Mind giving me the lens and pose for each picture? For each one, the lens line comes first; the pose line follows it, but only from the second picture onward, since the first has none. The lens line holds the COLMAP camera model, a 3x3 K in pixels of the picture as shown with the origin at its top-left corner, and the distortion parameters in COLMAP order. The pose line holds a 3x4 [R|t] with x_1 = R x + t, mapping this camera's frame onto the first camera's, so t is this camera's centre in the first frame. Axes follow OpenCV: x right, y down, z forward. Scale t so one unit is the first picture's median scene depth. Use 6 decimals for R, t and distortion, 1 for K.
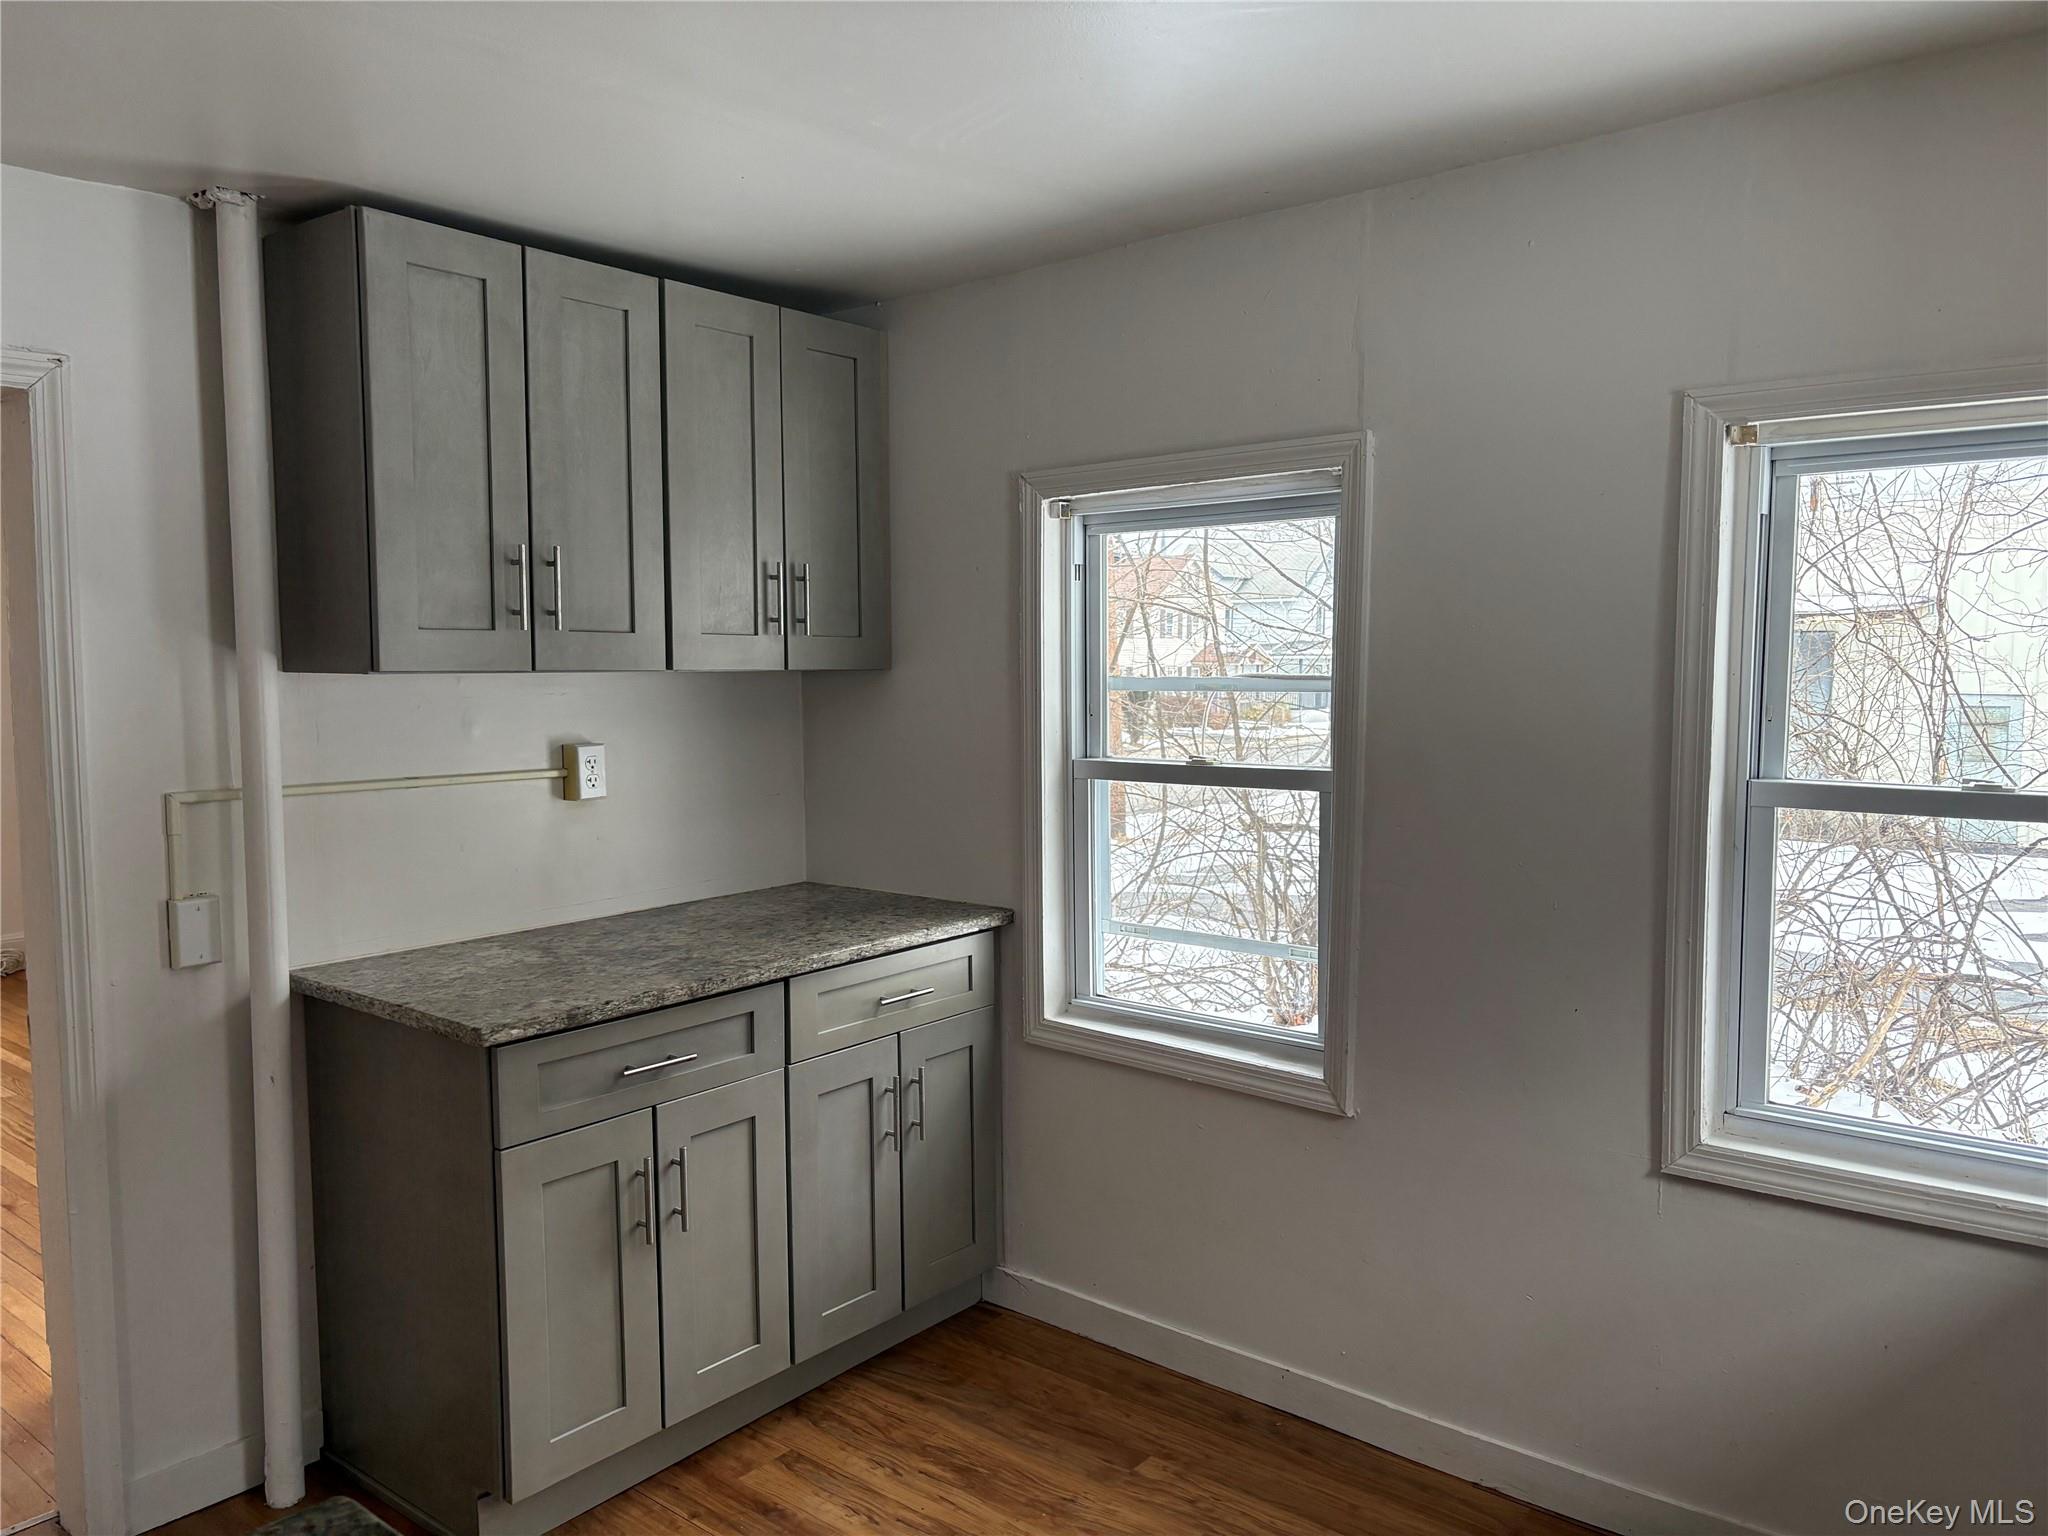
lens RADIAL K [[1538.0, 0, 1020.0], [0, 1538.0, 777.3], [0, 0, 1]] dist [0.052019, -0.048366]
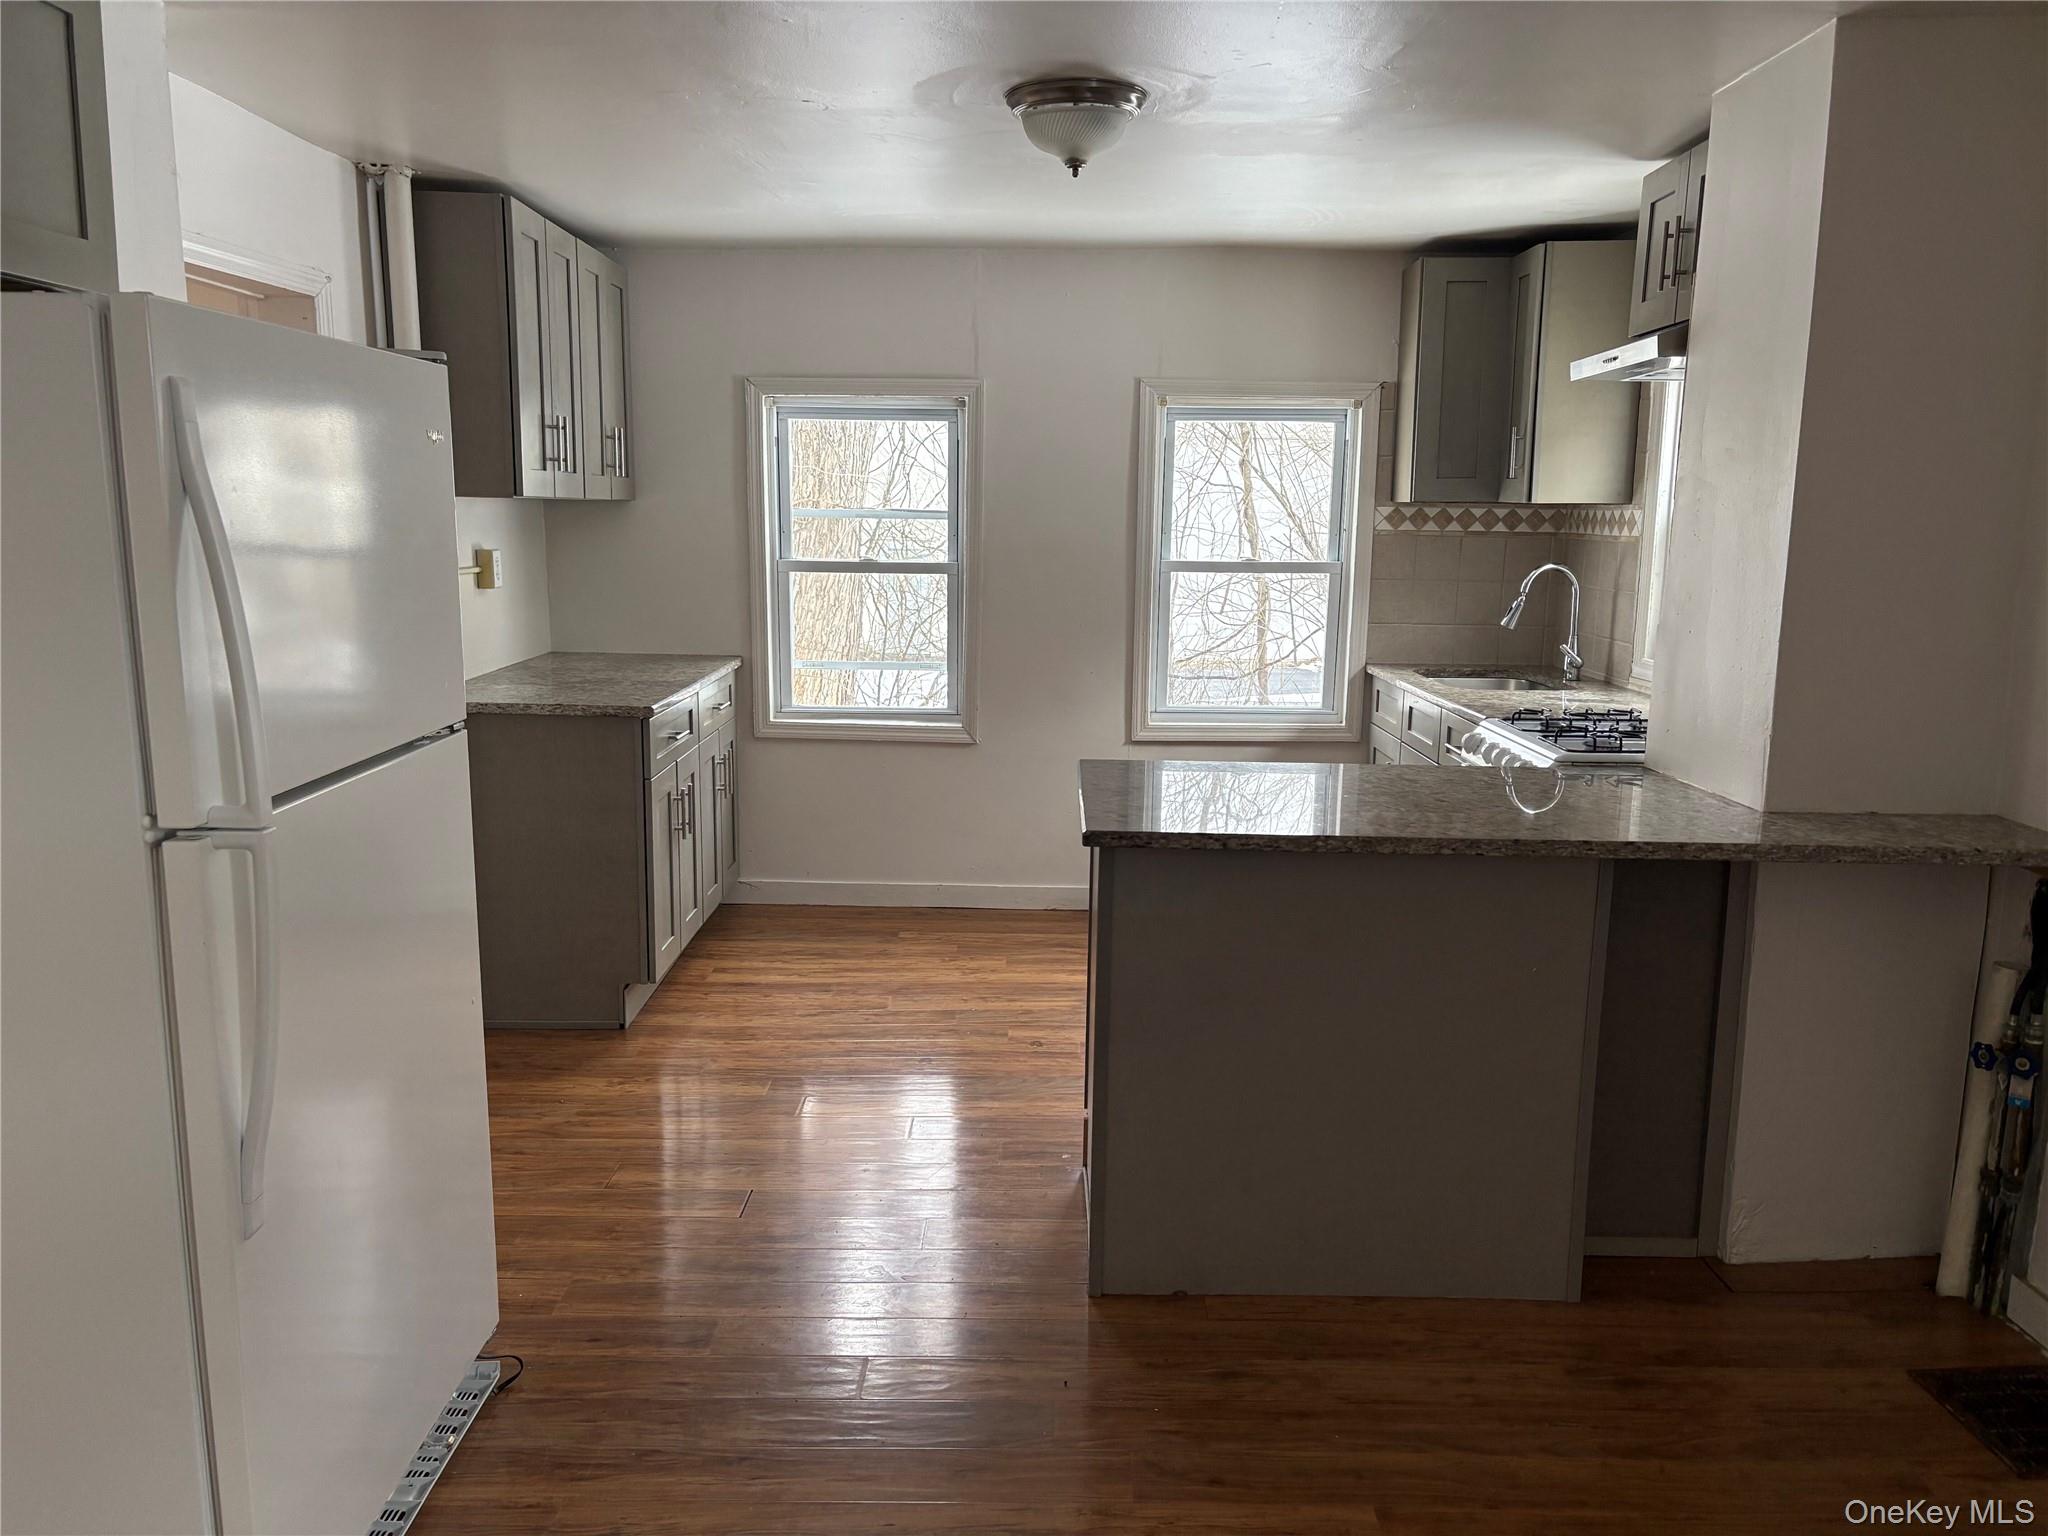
lens RADIAL K [[1538.0, 0, 1023.9], [0, 1538.0, 780.8], [0, 0, 1]] dist [0.052019, -0.048366]
pose [[0.772719, -0.094844, 0.627623, -0.987110], [0.032333, 0.993372, 0.110307, 0.059292], [-0.633924, -0.064943, 0.770664, -0.534126]]
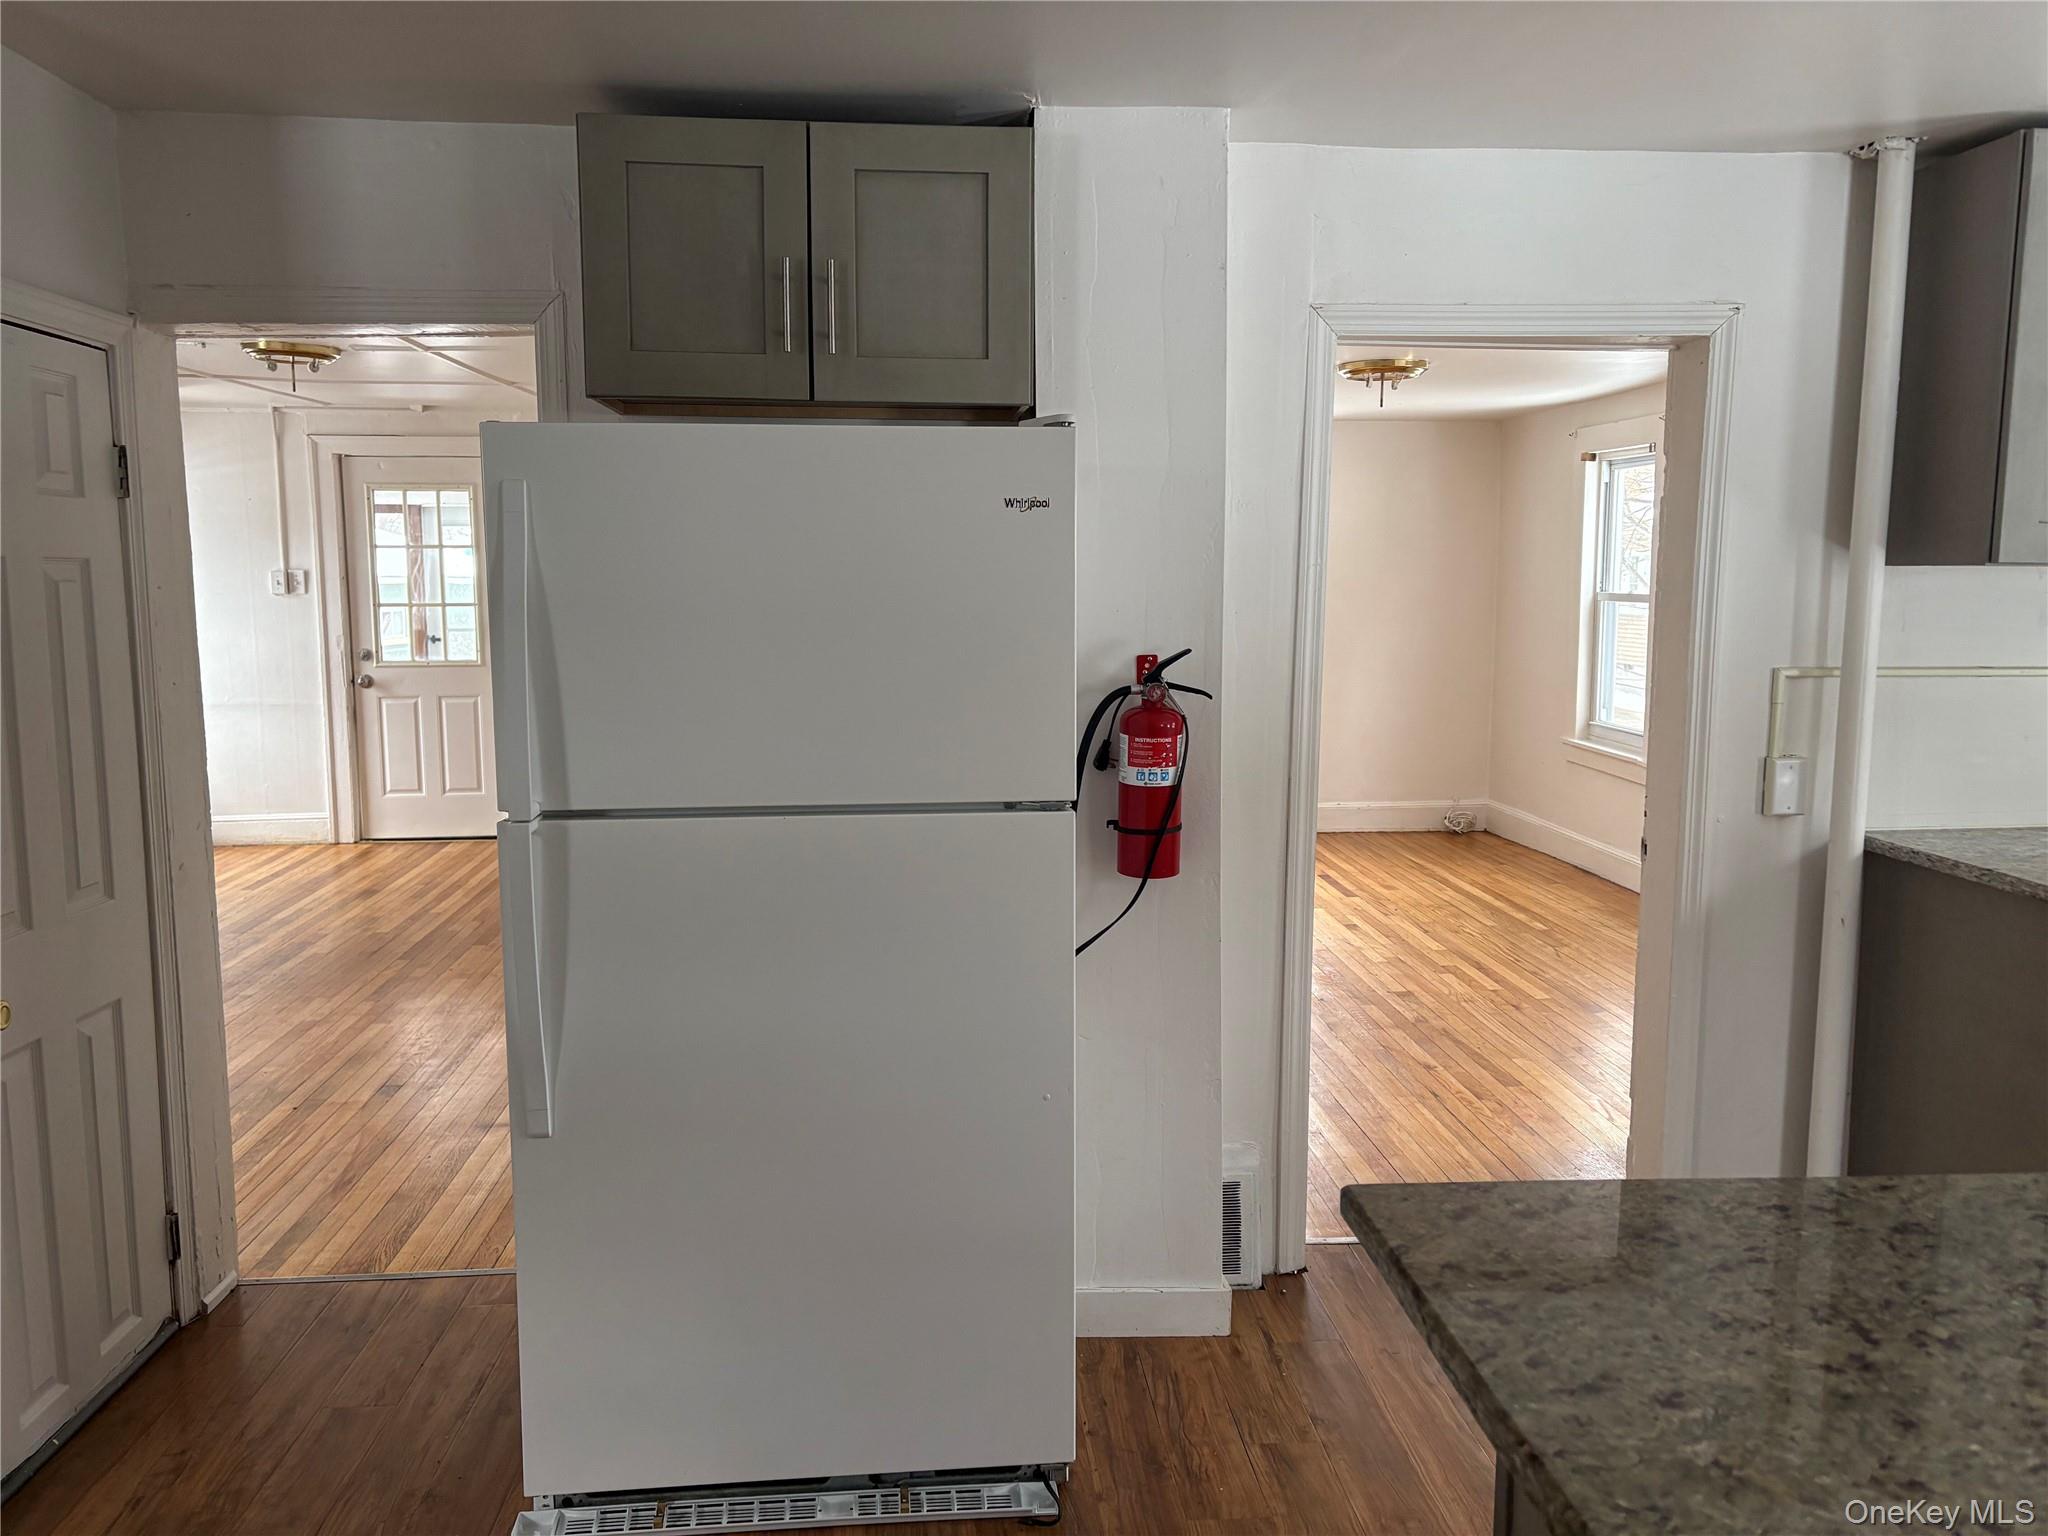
lens RADIAL K [[1538.0, 0, 1036.5], [0, 1538.0, 766.0], [0, 0, 1]] dist [0.052019, -0.048366]
pose [[0.696995, 0.091319, -0.711237, -0.089002], [-0.062442, 0.995820, 0.066667, 0.040383], [0.714352, -0.002055, 0.699784, -0.231602]]
